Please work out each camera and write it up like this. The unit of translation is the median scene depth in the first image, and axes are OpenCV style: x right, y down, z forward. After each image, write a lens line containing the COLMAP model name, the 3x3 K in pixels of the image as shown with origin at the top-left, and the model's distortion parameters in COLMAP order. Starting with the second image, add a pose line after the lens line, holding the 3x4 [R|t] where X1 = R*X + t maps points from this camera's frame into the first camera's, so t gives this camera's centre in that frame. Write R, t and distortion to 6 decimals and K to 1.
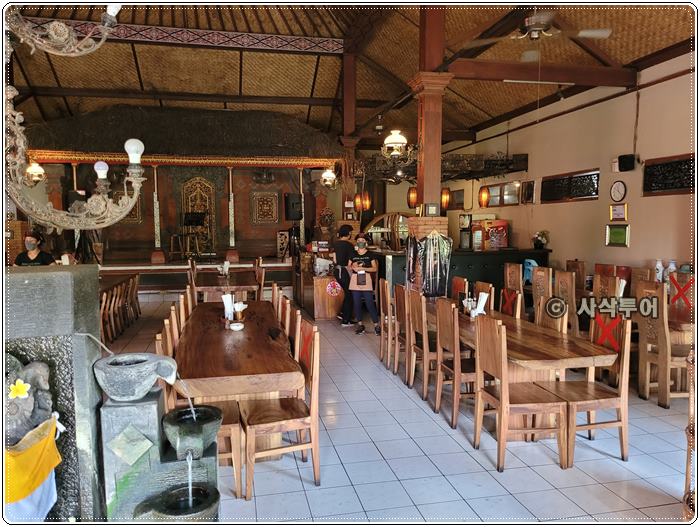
lens RADIAL K [[524.2, 0, 339.0], [0, 524.2, 269.3], [0, 0, 1]] dist [0.059686, -0.071188]
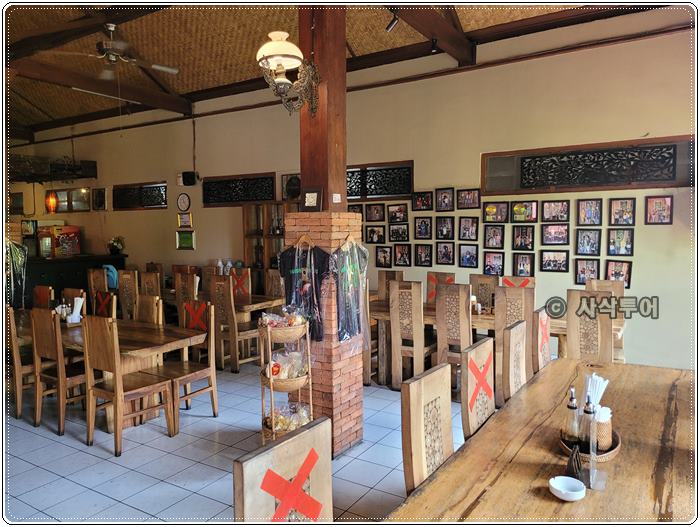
lens RADIAL K [[523.5, 0, 344.7], [0, 523.5, 261.4], [0, 0, 1]] dist [0.033503, -0.004234]
pose [[0.696464, -0.046648, 0.716074, -0.061060], [0.065838, 0.997830, 0.000968, 0.004647], [-0.714565, 0.046471, 0.698024, -0.053146]]
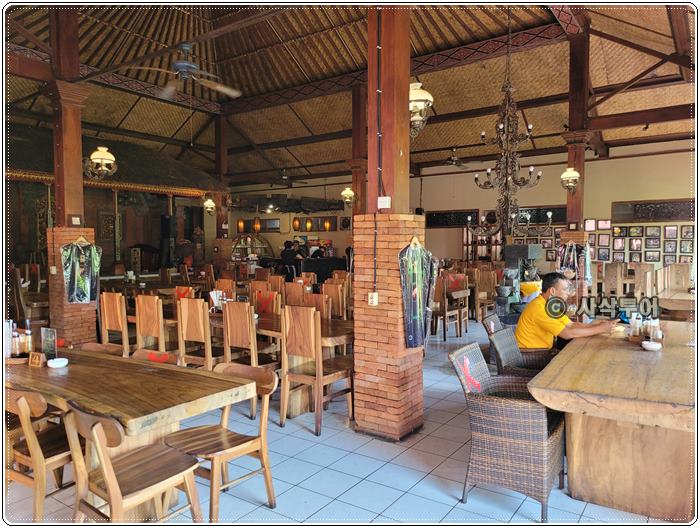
lens RADIAL K [[509.4, 0, 348.4], [0, 509.4, 259.3], [0, 0, 1]] dist [0.053739, -0.061739]
pose [[0.724309, -0.014377, 0.689325, -1.003343], [0.057368, 0.997572, -0.039474, 0.043568], [-0.687085, 0.068136, 0.723376, -0.217869]]
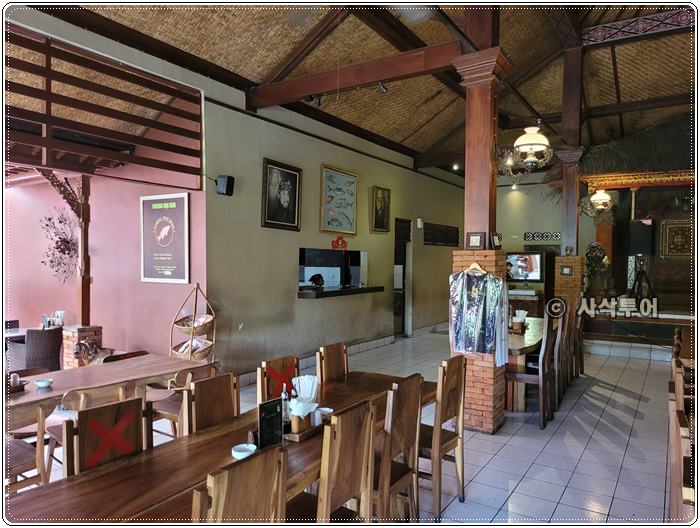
lens RADIAL K [[508.3, 0, 347.0], [0, 508.3, 265.1], [0, 0, 1]] dist [0.053305, -0.063219]
pose [[0.712044, 0.019183, -0.701873, -0.387169], [-0.071851, 0.996370, -0.045660, -0.013076], [0.698449, 0.082943, 0.710837, 0.175484]]
